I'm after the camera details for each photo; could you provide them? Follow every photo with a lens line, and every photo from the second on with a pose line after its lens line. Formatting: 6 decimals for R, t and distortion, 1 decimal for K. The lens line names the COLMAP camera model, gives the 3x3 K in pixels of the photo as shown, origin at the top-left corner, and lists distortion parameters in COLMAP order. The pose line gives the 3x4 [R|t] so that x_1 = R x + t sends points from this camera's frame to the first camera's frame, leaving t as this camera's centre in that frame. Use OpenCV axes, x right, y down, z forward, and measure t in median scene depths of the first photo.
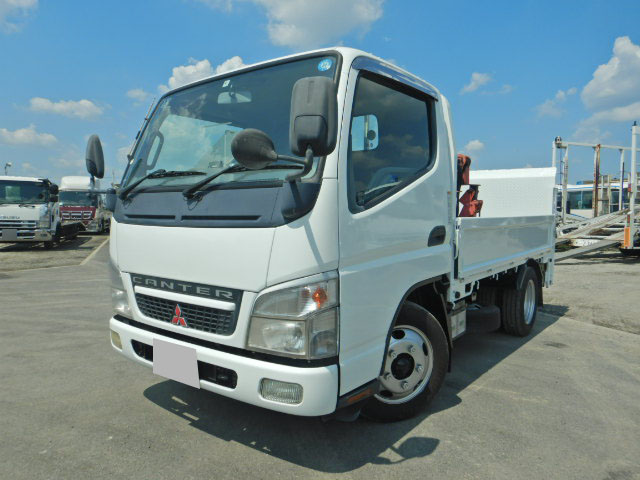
lens RADIAL K [[457.7, 0, 315.6], [0, 457.7, 240.5], [0, 0, 1]] dist [0.004518, 0.013749]
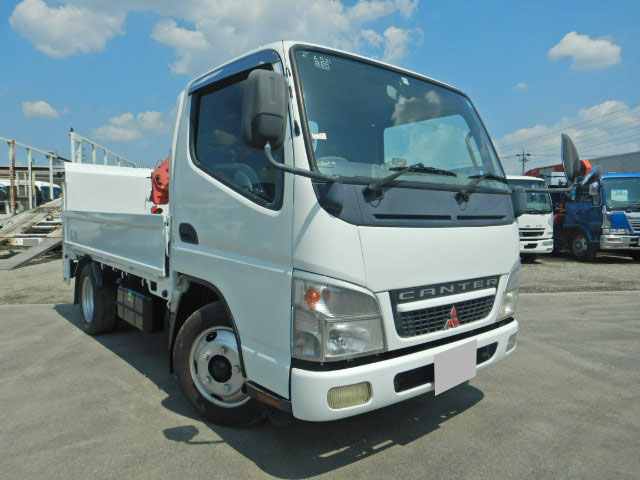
lens RADIAL K [[457.7, 0, 313.9], [0, 457.7, 240.9], [0, 0, 1]] dist [0.004518, 0.013749]
pose [[0.233817, -0.057026, 0.970607, -1.318134], [0.051253, 0.997613, 0.046266, -0.060898], [-0.970929, 0.038929, 0.236182, 1.054660]]
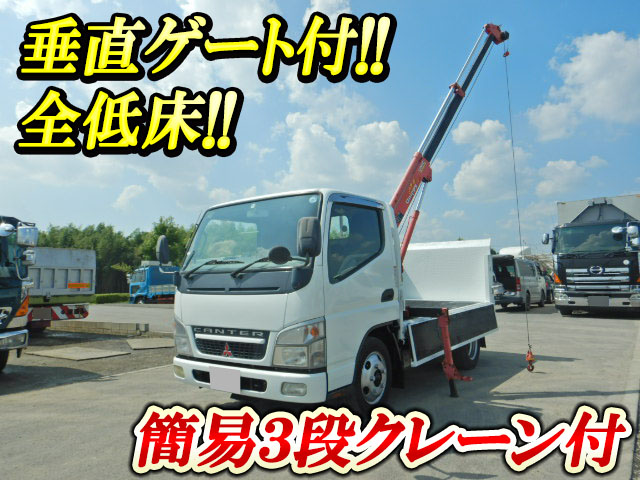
lens RADIAL K [[457.7, 0, 321.1], [0, 457.7, 242.2], [0, 0, 1]] dist [0.004518, 0.013749]
pose [[0.998847, -0.028426, 0.038677, -0.019765], [0.033248, 0.990907, -0.130373, 0.008322], [-0.034619, 0.131509, 0.990710, -0.664898]]
